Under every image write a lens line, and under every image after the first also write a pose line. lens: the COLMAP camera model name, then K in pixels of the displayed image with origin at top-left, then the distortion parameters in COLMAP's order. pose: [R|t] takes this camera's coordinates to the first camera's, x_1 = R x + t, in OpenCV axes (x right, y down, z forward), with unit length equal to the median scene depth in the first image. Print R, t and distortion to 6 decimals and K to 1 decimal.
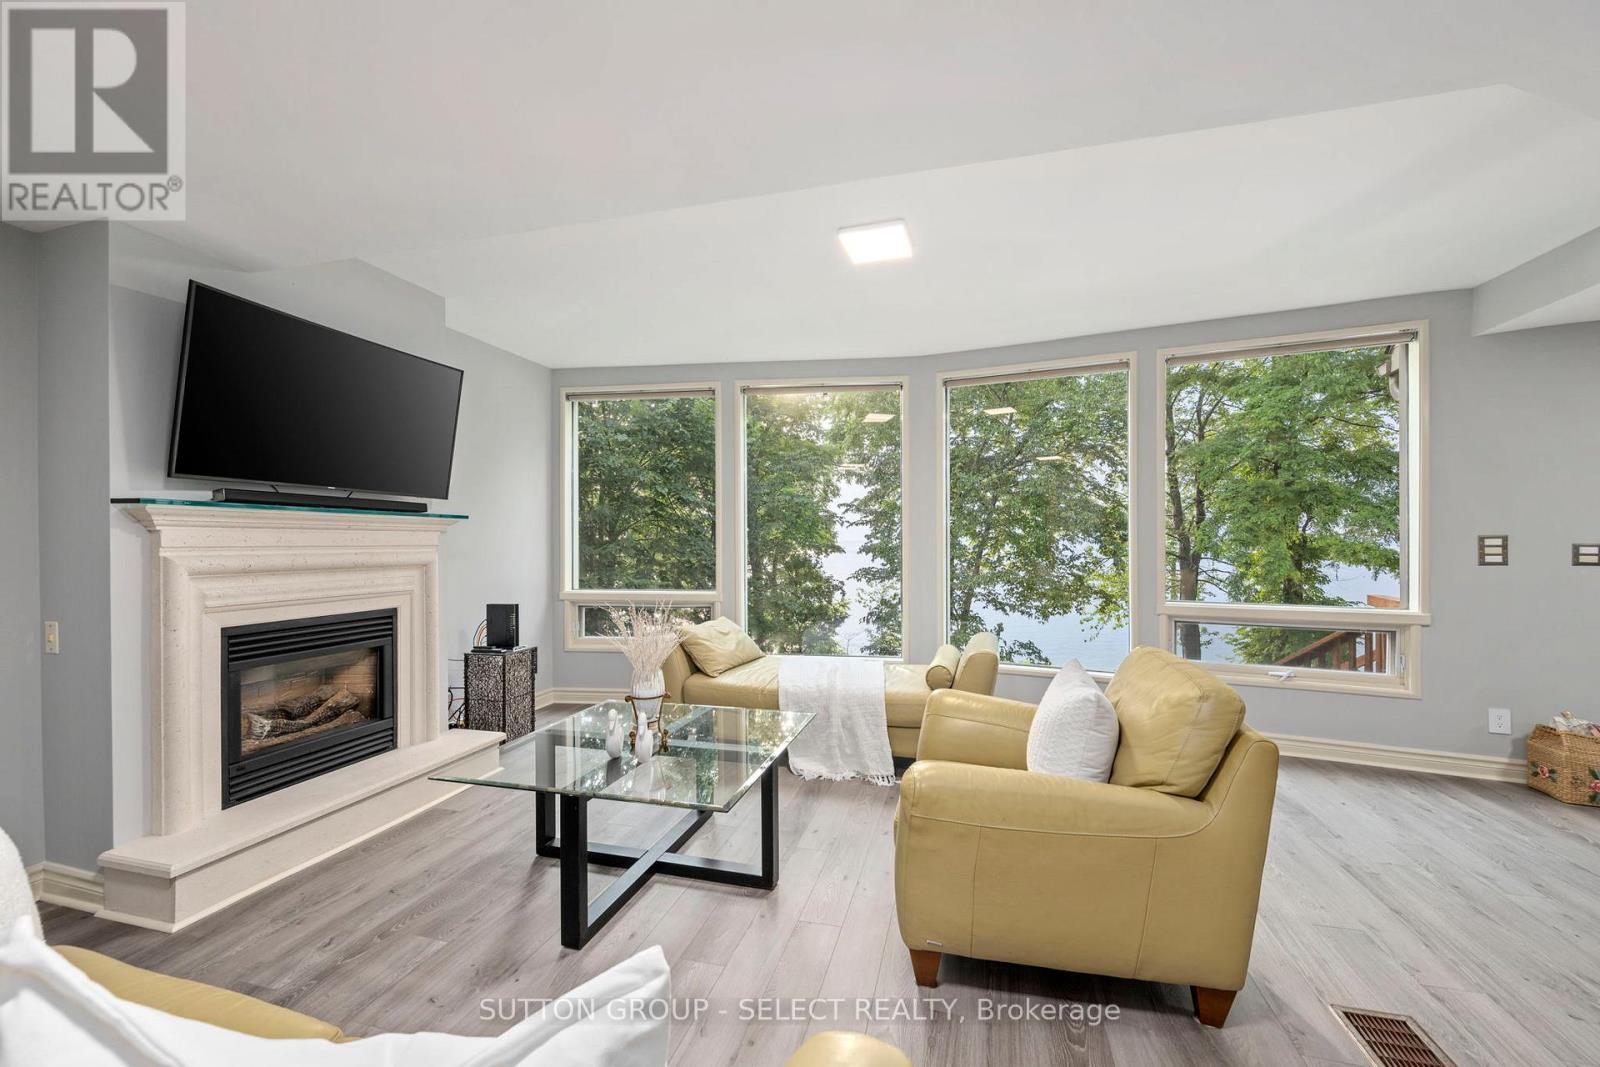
lens RADIAL K [[620.4, 0, 798.8], [0, 620.4, 539.4], [0, 0, 1]] dist [-0.004251, 0.000122]
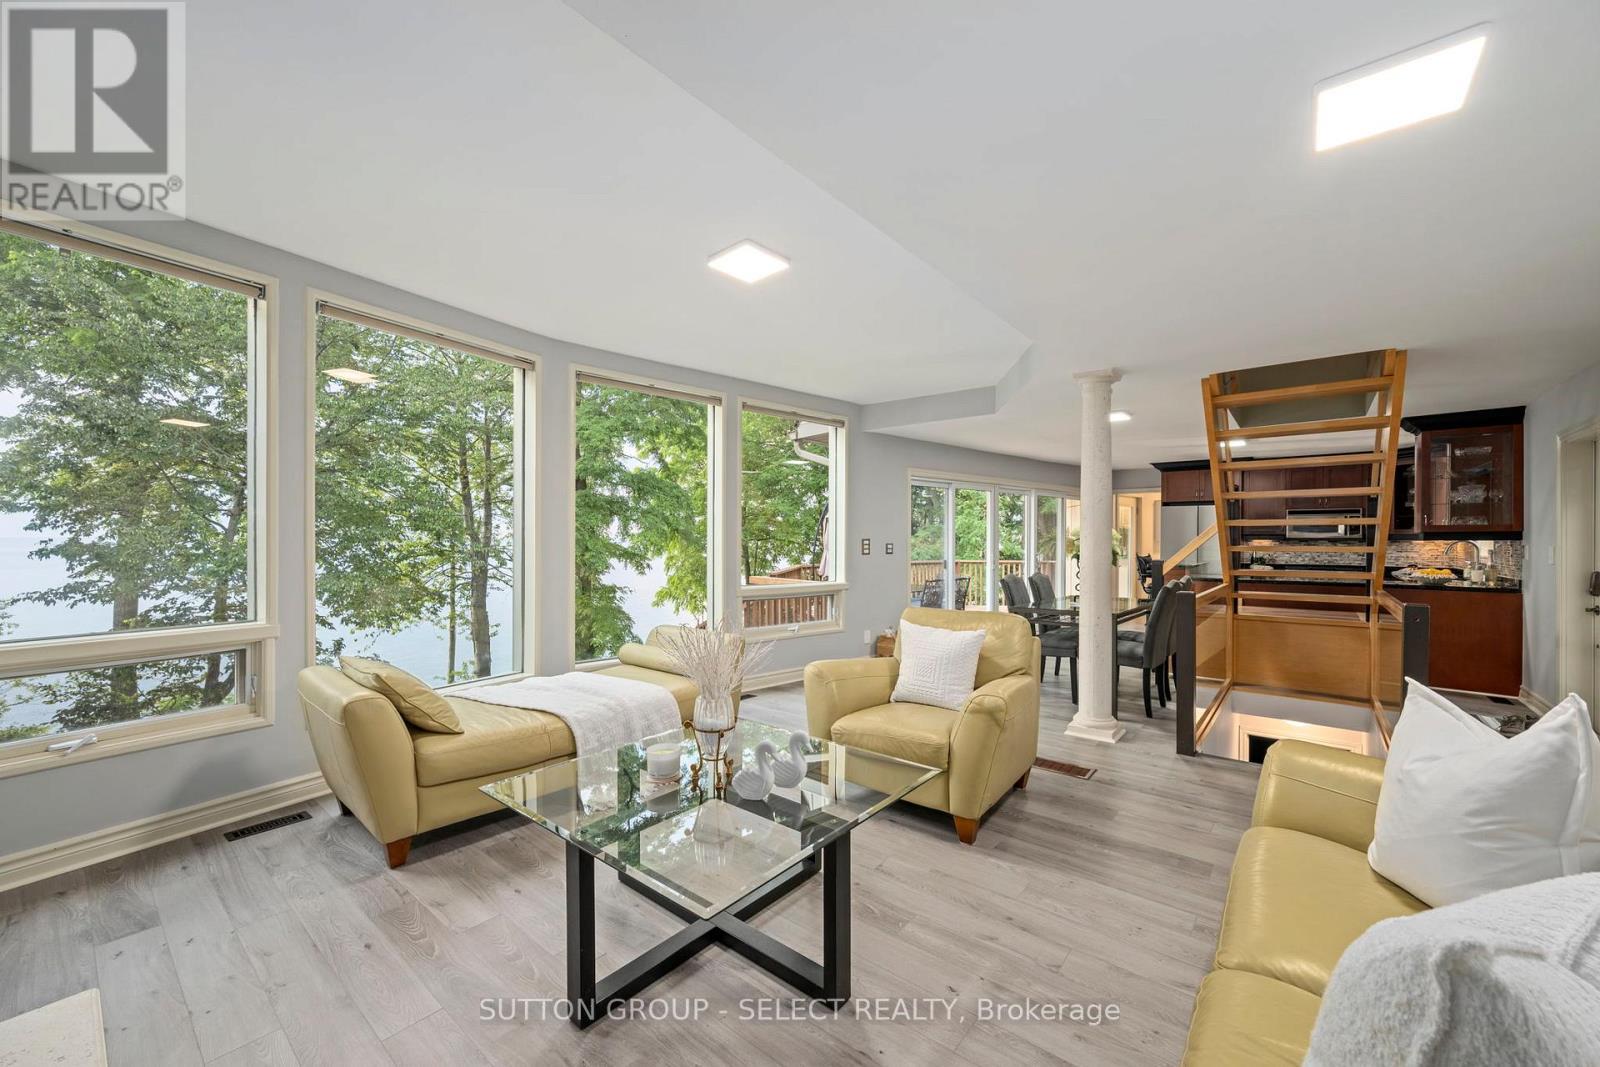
lens RADIAL K [[620.4, 0, 794.9], [0, 620.4, 539.3], [0, 0, 1]] dist [-0.004251, 0.000122]
pose [[0.413428, 0.005933, 0.910518, -0.646763], [-0.006789, 0.999971, -0.003433, 0.003162], [-0.910512, -0.004762, 0.413456, 0.389783]]
